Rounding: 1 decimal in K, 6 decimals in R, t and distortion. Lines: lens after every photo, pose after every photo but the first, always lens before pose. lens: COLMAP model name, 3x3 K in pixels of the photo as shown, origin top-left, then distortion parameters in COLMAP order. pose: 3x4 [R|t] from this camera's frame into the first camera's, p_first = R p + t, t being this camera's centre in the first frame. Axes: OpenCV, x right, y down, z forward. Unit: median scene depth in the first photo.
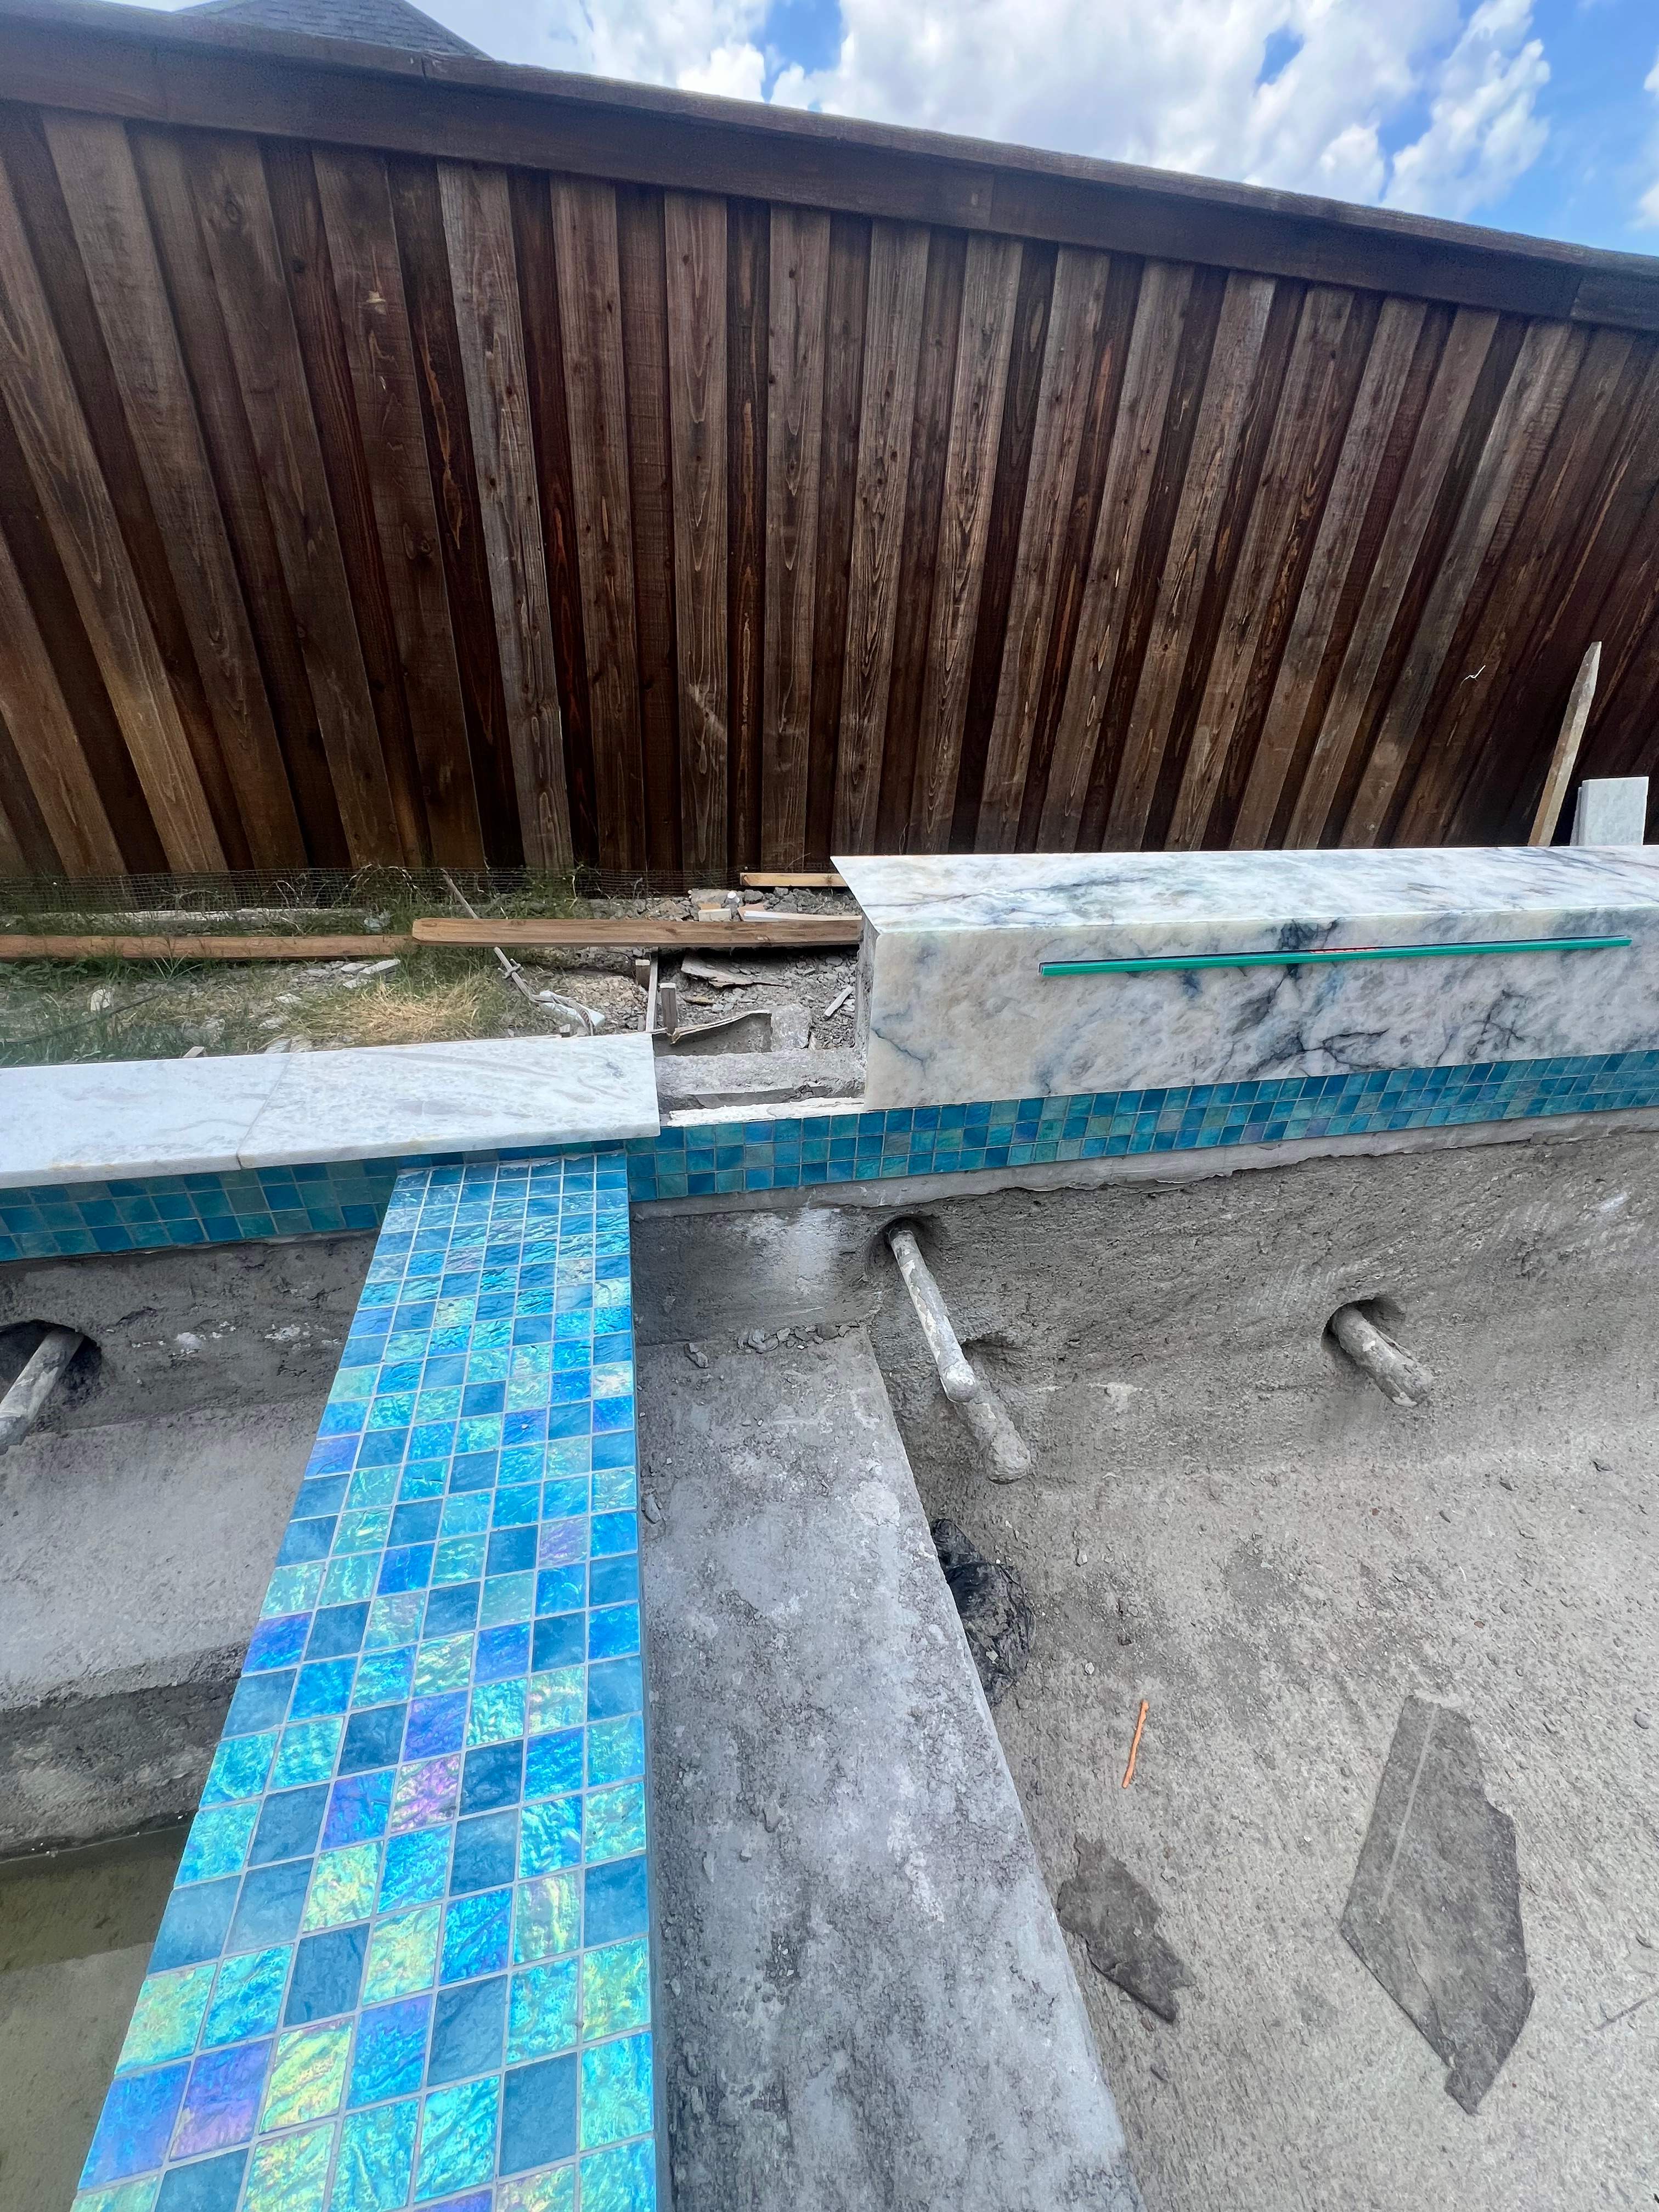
lens RADIAL K [[886.6, 0, 833.8], [0, 886.6, 1103.8], [0, 0, 1]] dist [-0.003872, -0.000556]
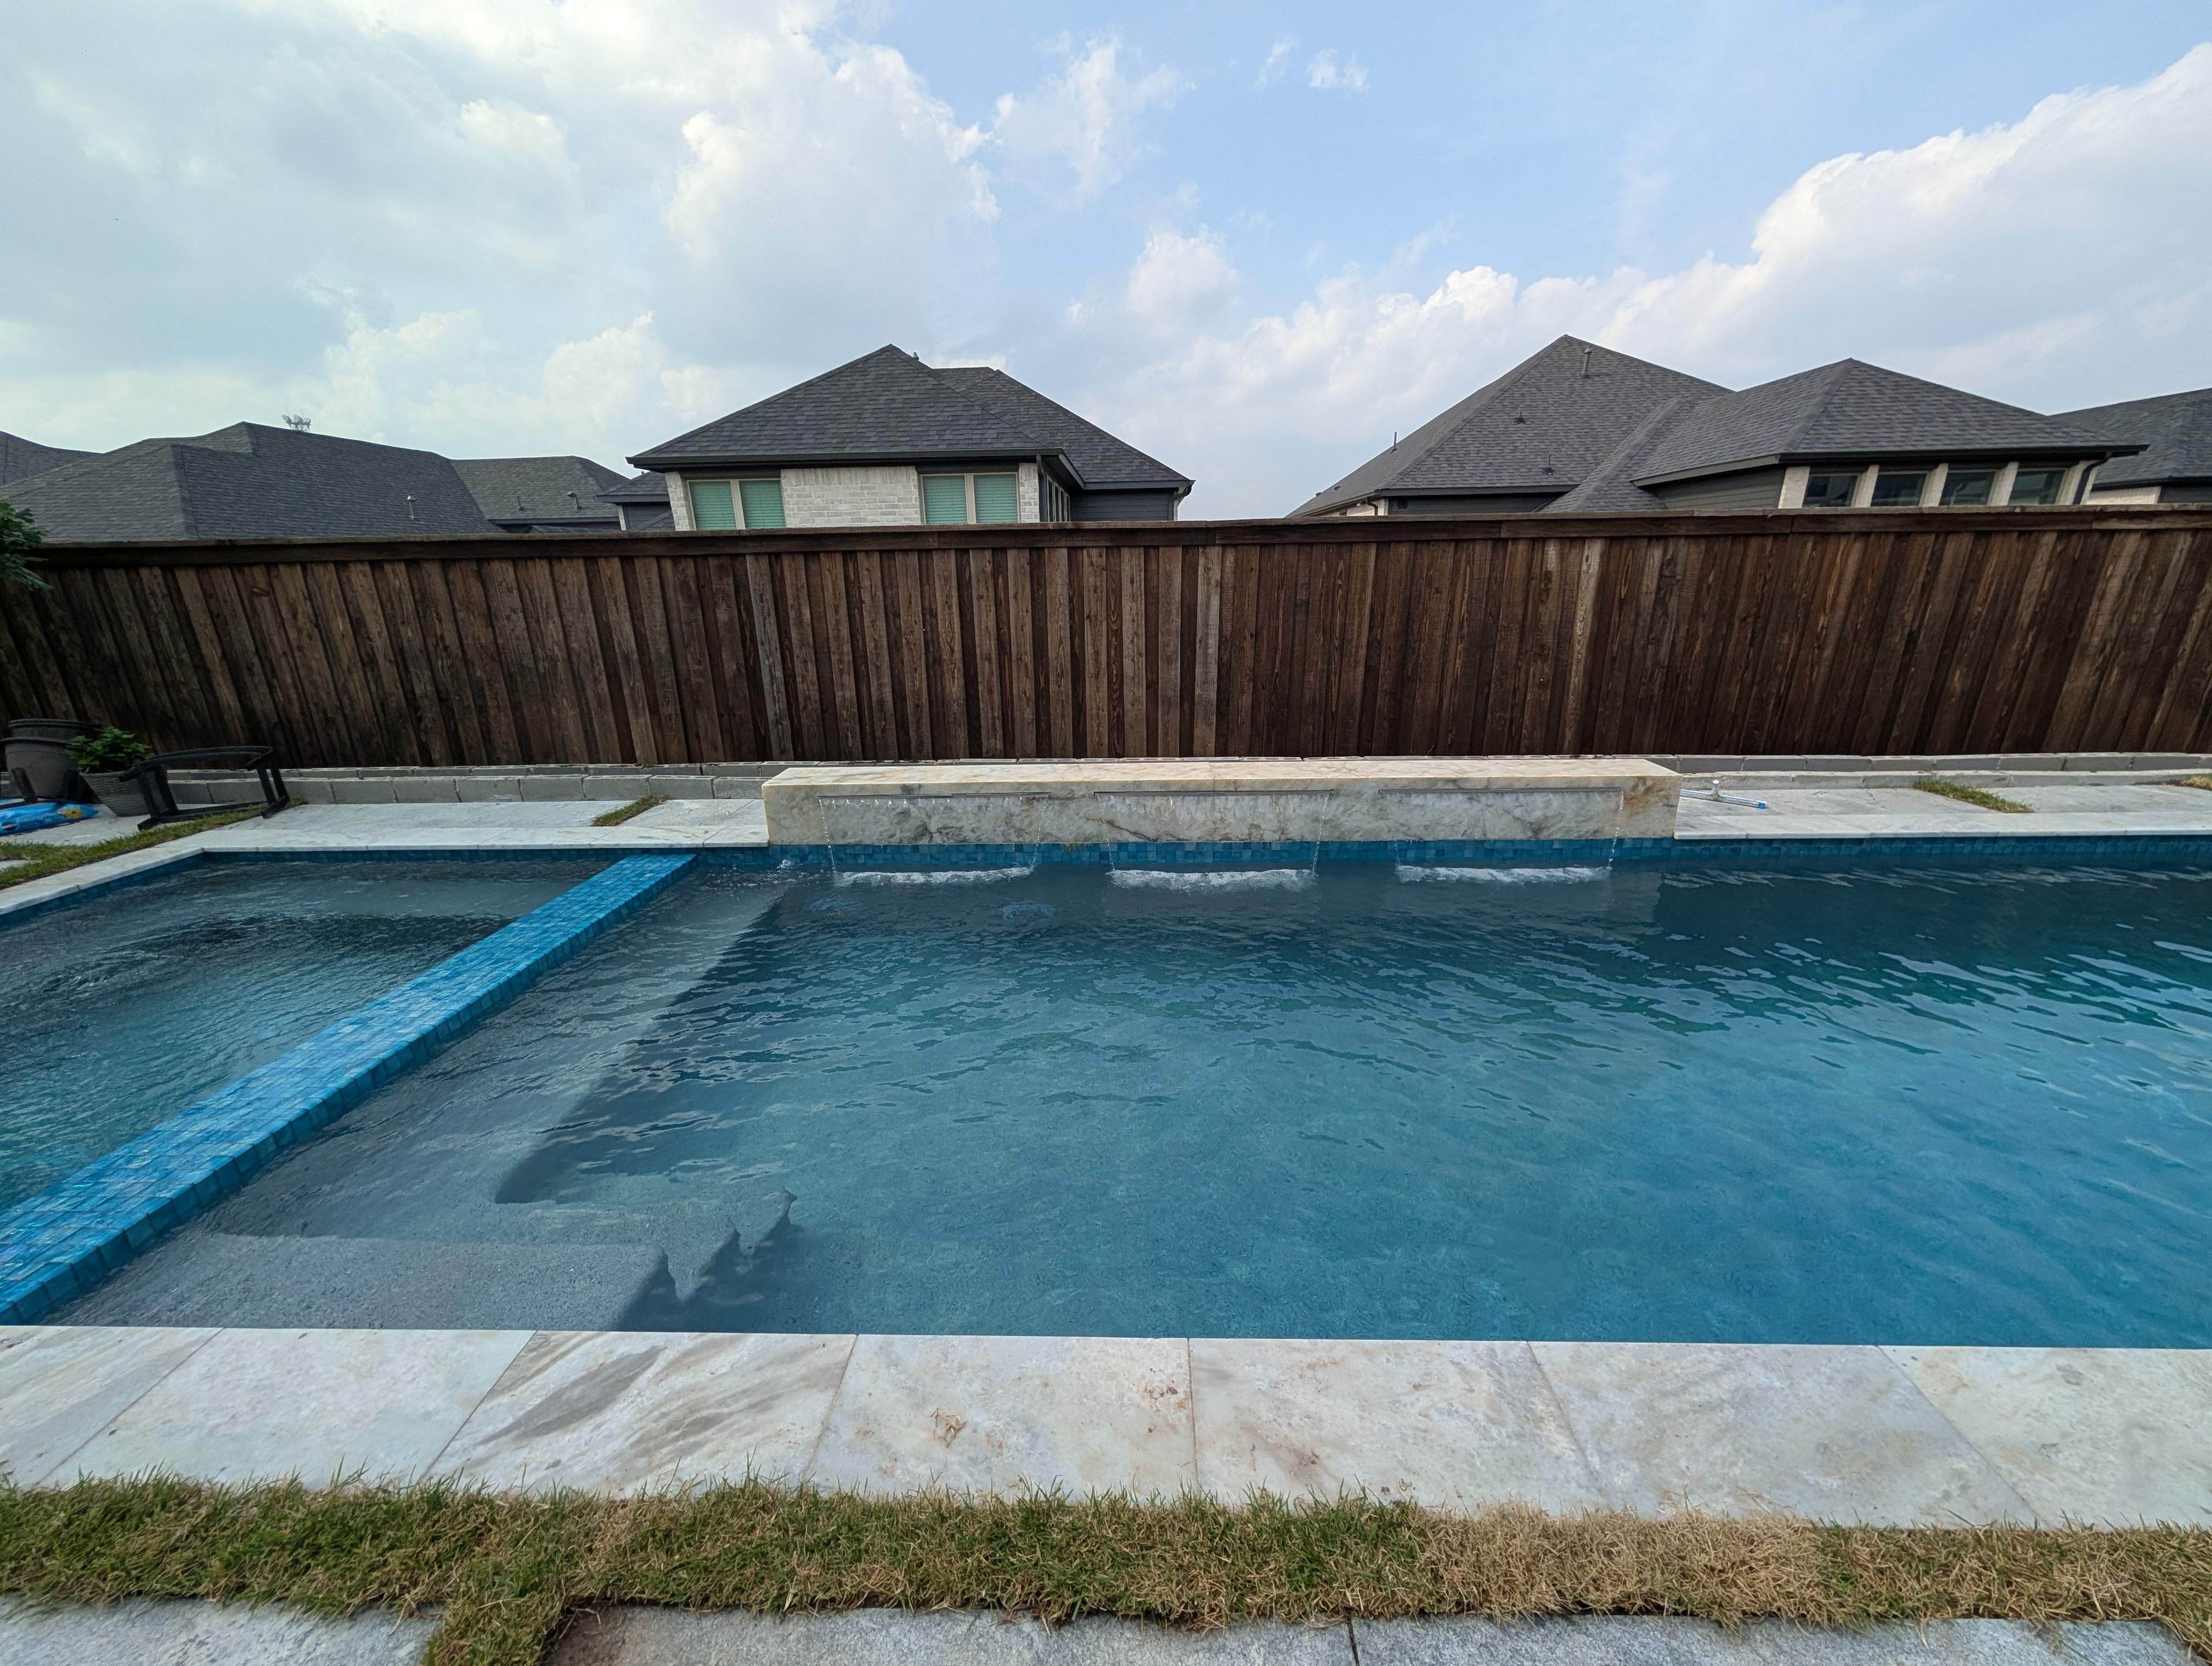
lens RADIAL K [[790.3, 0, 1104.7], [0, 790.3, 828.6], [0, 0, 1]] dist [0.000442, 0.000026]
pose [[0.966563, 0.005248, -0.256374, 1.198470], [-0.073968, 0.962999, -0.259157, 0.368896], [0.245528, 0.269455, 0.931187, -0.801908]]
